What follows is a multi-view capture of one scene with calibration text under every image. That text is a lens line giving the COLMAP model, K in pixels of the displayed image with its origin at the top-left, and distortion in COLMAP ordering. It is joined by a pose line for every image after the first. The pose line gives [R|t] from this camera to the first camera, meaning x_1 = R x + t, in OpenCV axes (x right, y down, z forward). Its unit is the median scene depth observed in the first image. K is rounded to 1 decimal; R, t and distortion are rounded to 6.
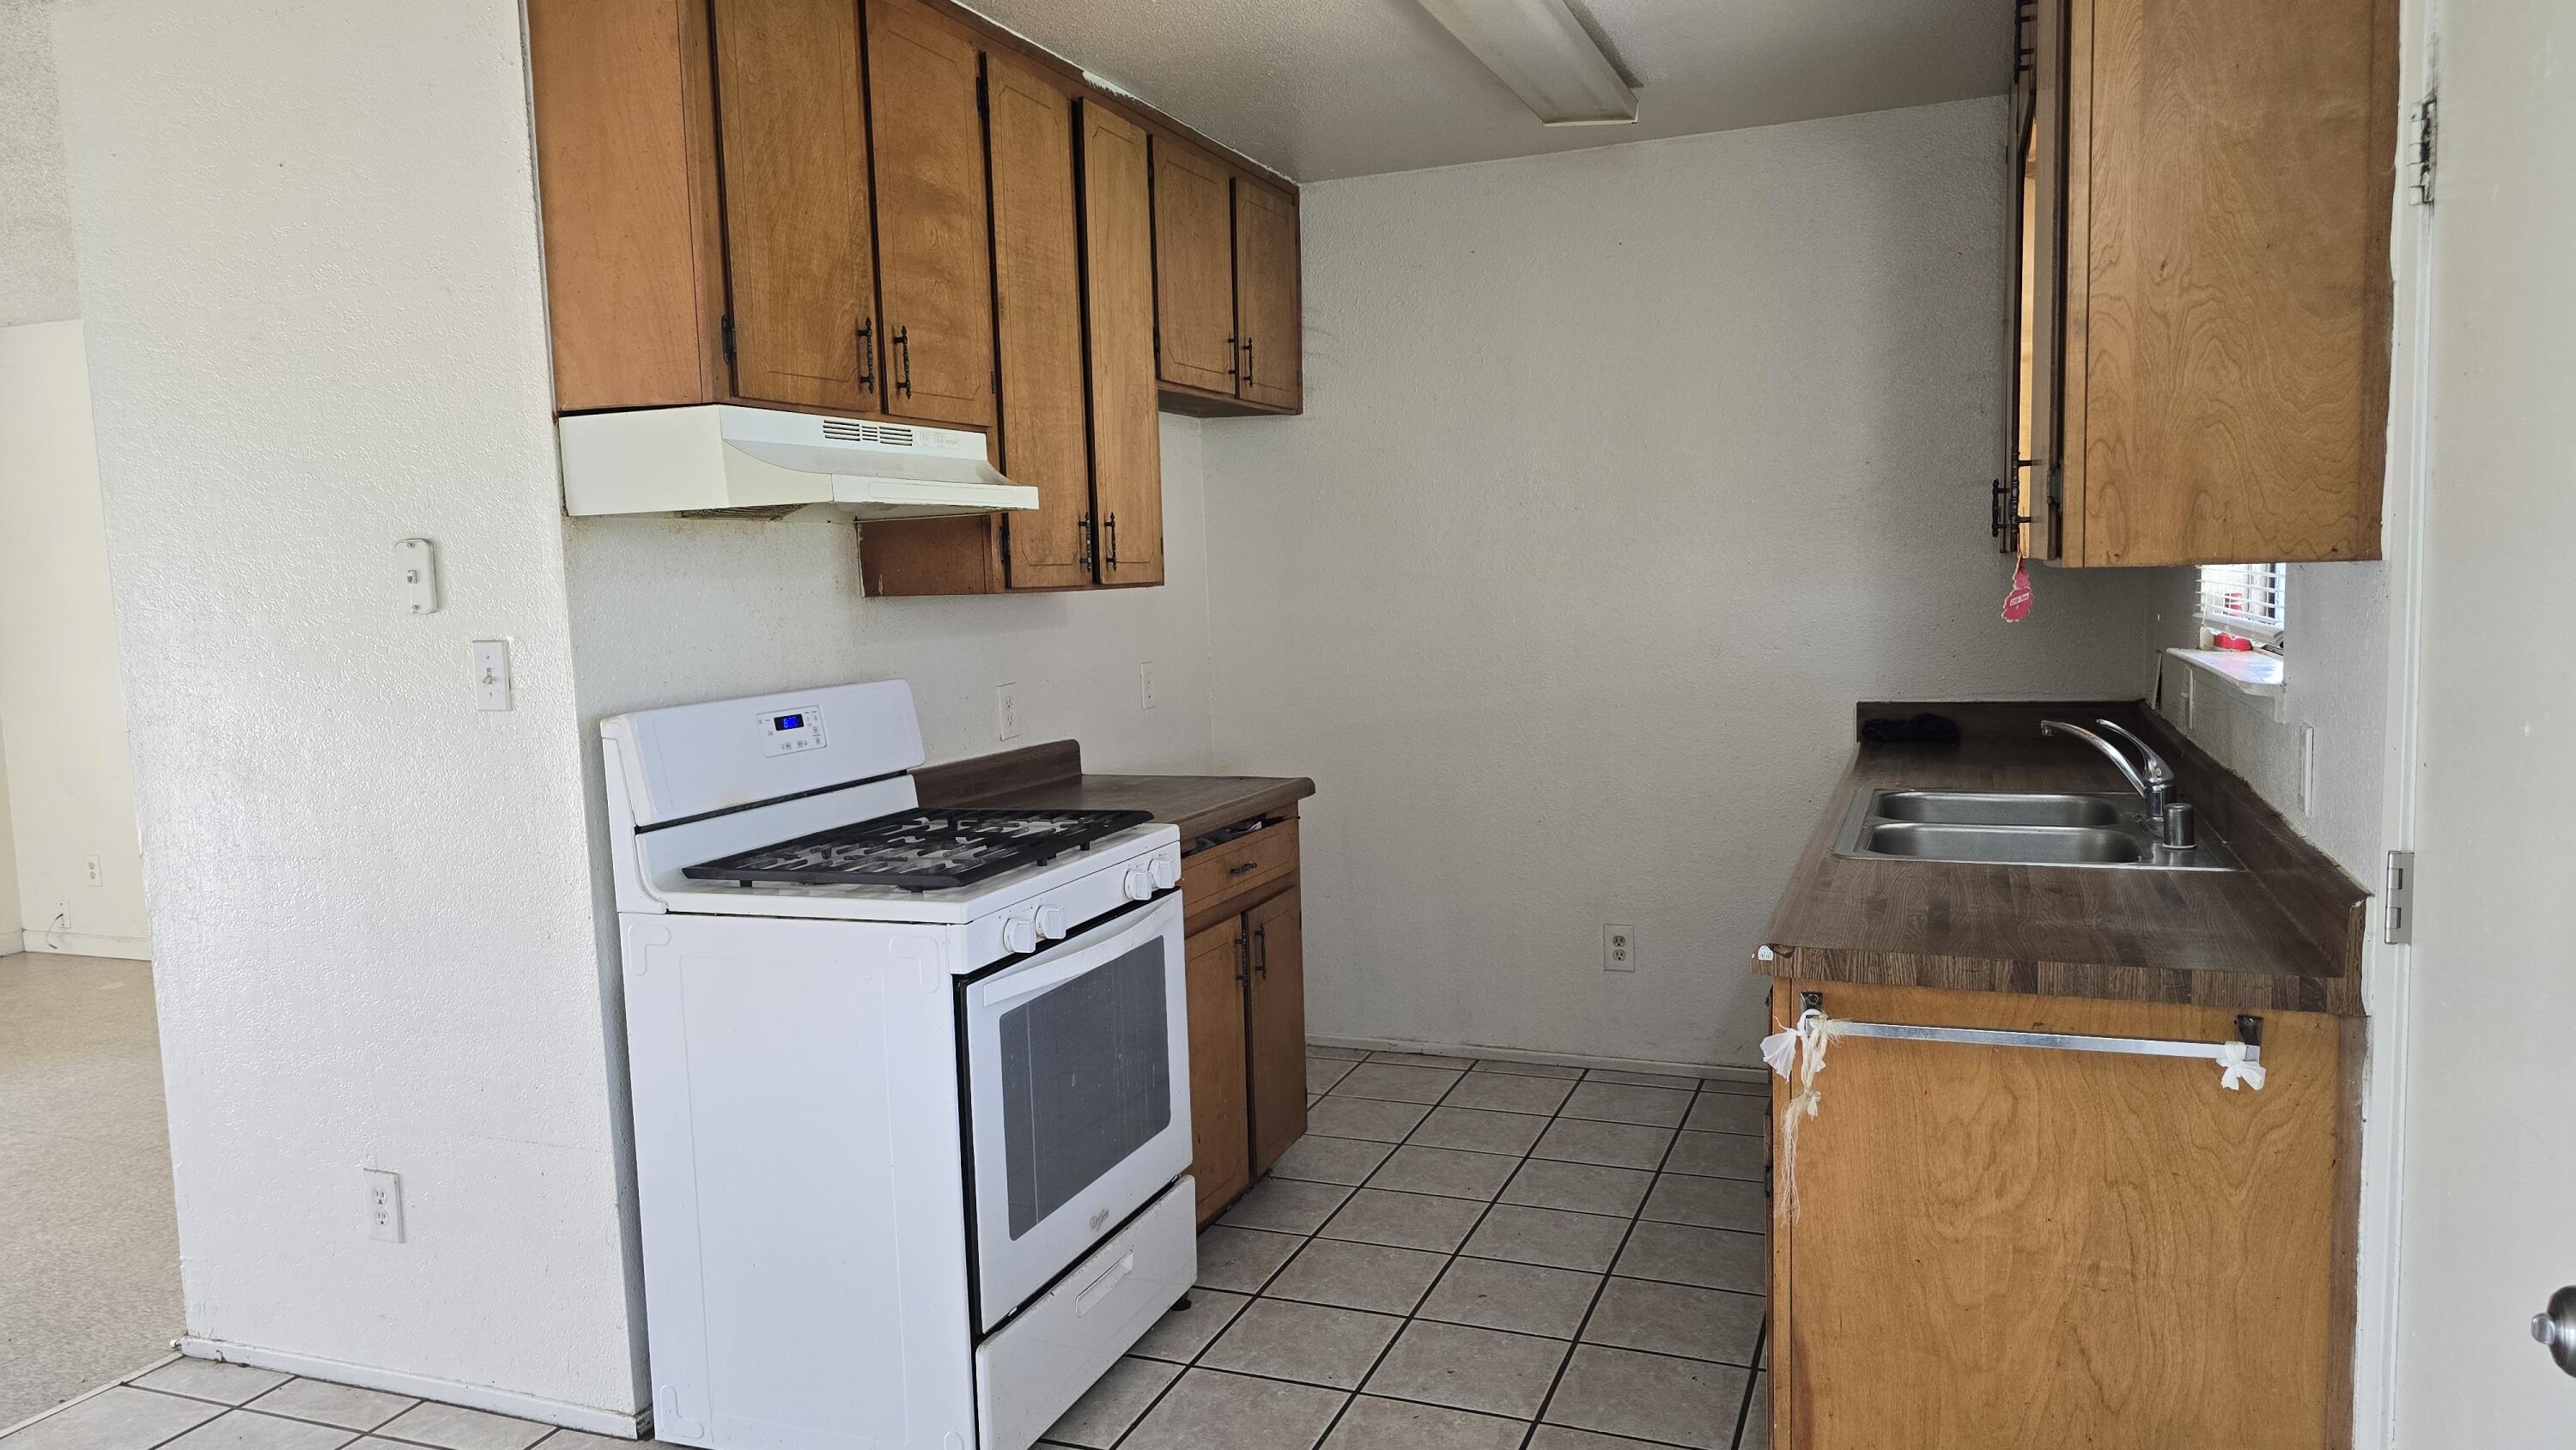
lens RADIAL K [[1723.8, 0, 1288.0], [0, 1723.8, 725.0], [0, 0, 1]] dist [0.006968, 0.002026]
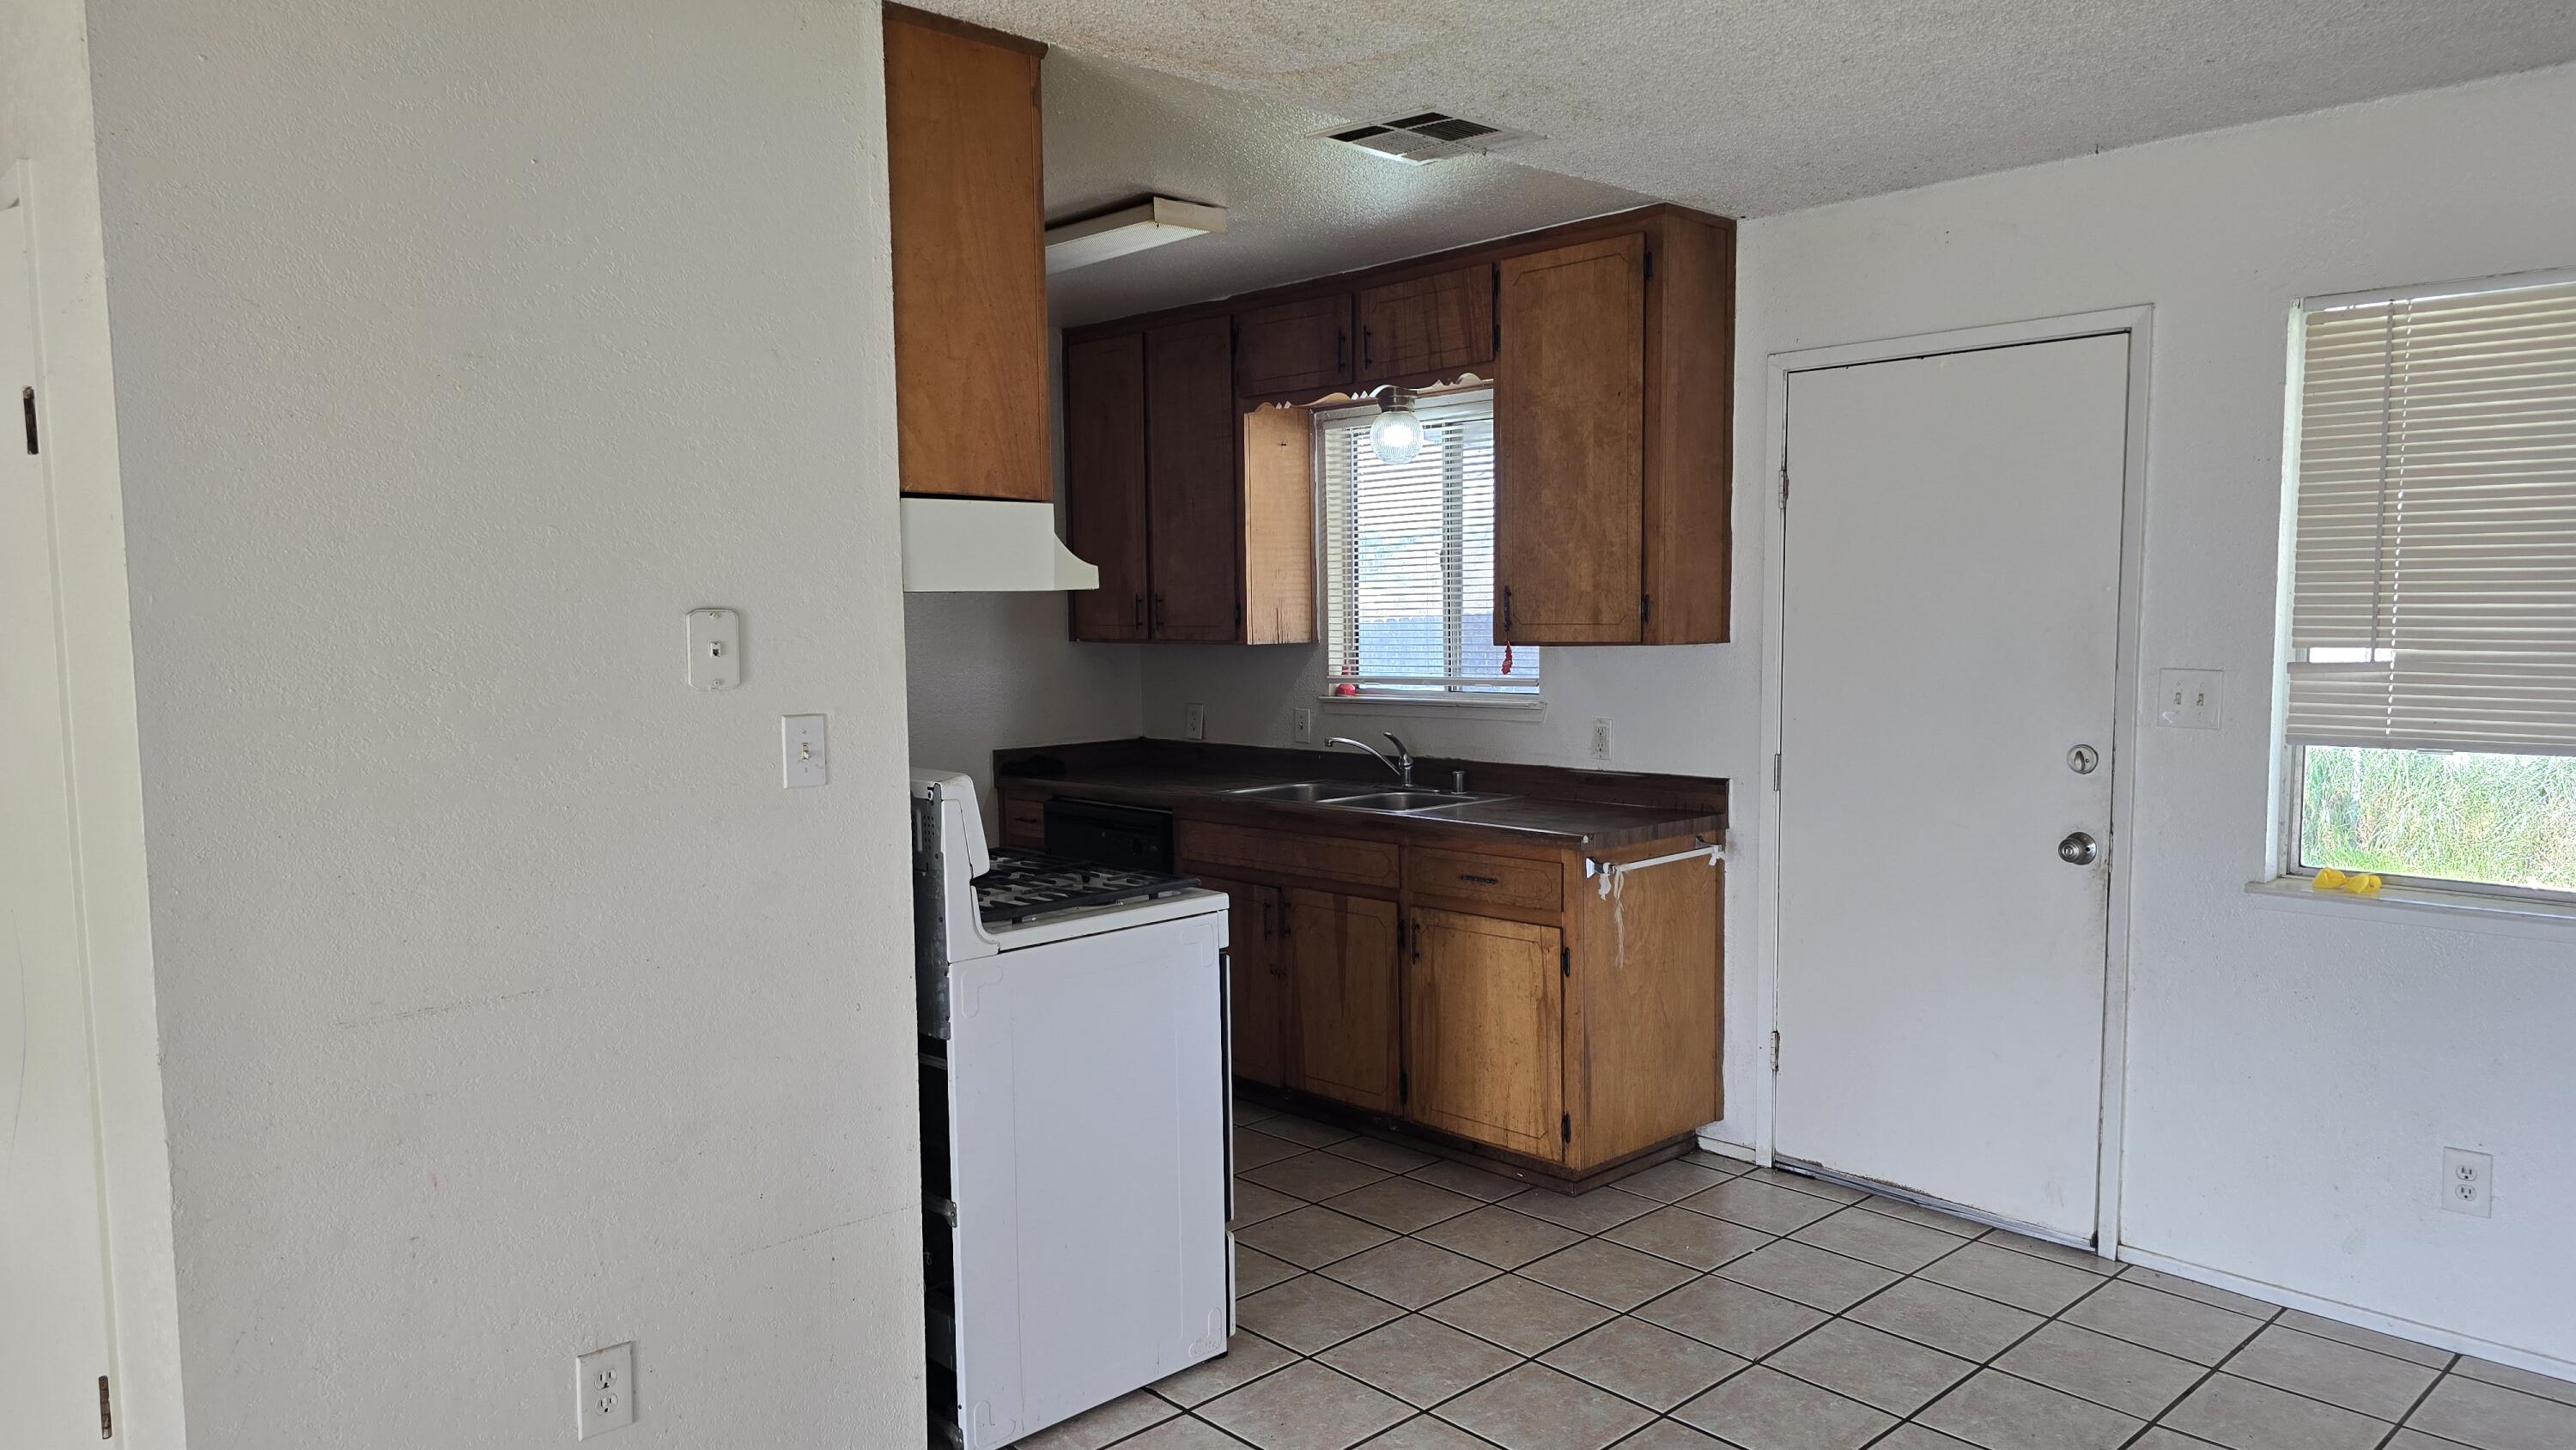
lens RADIAL K [[1724.4, 0, 1321.7], [0, 1724.4, 740.5], [0, 0, 1]] dist [0.100295, -0.109833]
pose [[0.417923, -0.043803, 0.907426, -1.290302], [0.085261, 0.996320, 0.008826, -0.018480], [-0.904473, 0.073679, 0.420119, 0.336788]]
